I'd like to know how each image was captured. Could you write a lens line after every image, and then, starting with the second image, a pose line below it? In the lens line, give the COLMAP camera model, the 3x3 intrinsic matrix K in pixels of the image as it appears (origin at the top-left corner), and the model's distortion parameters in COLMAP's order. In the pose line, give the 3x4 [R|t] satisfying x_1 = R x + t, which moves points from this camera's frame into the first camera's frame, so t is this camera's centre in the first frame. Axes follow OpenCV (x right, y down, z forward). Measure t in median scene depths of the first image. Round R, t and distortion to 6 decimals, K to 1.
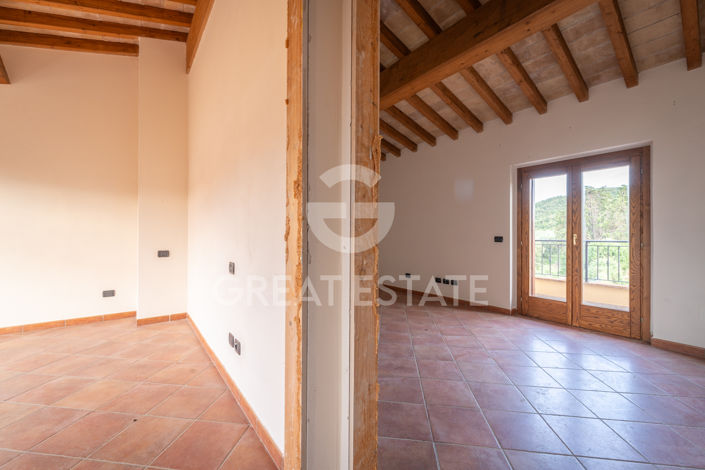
lens RADIAL K [[283.1, 0, 351.0], [0, 283.1, 234.5], [0, 0, 1]] dist [-0.000186, 0.000010]
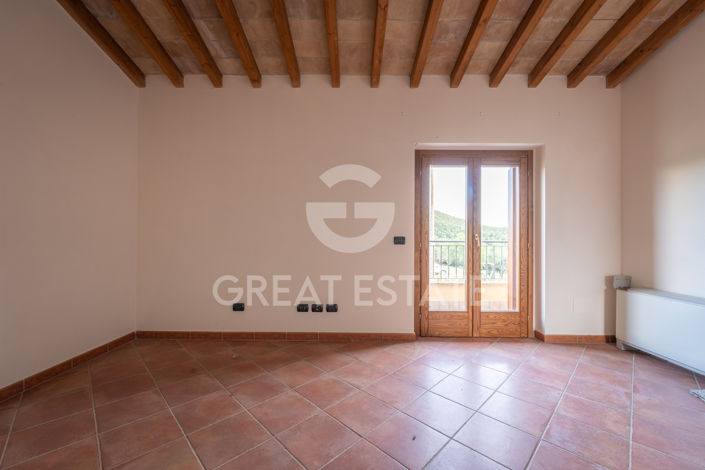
lens RADIAL K [[283.1, 0, 351.0], [0, 283.1, 234.5], [0, 0, 1]] dist [-0.000186, 0.000010]
pose [[0.611715, 0.005650, 0.791058, -0.158003], [-0.006833, 0.999975, -0.001859, 0.003963], [-0.791049, -0.004268, 0.611738, 0.755219]]
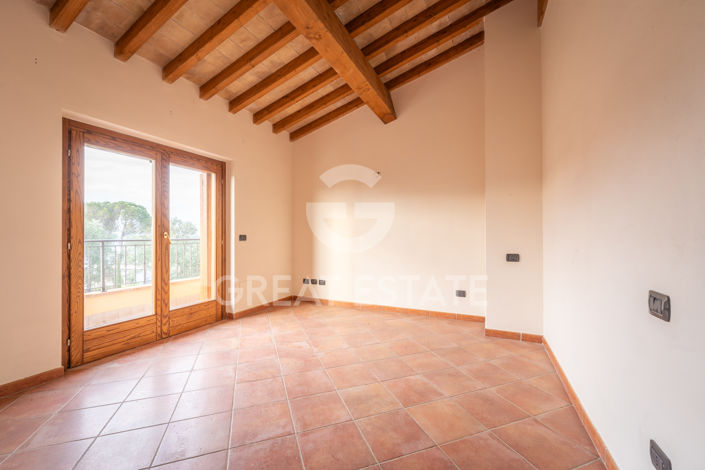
lens RADIAL K [[283.1, 0, 351.0], [0, 283.1, 234.5], [0, 0, 1]] dist [-0.000186, 0.000010]
pose [[-0.461642, -0.004339, 0.887056, -0.268655], [-0.001768, 0.999991, 0.003971, -0.000520], [-0.887064, 0.000265, -0.461646, 0.915729]]
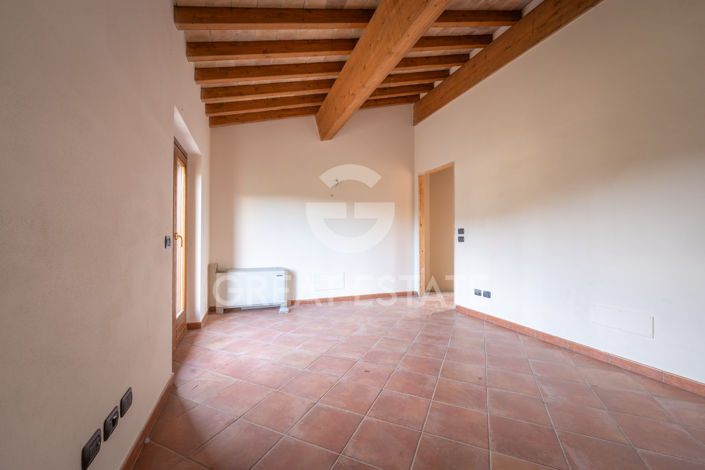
lens RADIAL K [[283.1, 0, 351.0], [0, 283.1, 234.5], [0, 0, 1]] dist [-0.000186, 0.000010]
pose [[-0.954198, -0.006700, 0.299101, 0.090705], [-0.009400, 0.999927, -0.007586, 0.003062], [-0.299028, -0.010050, -0.954191, 1.590265]]
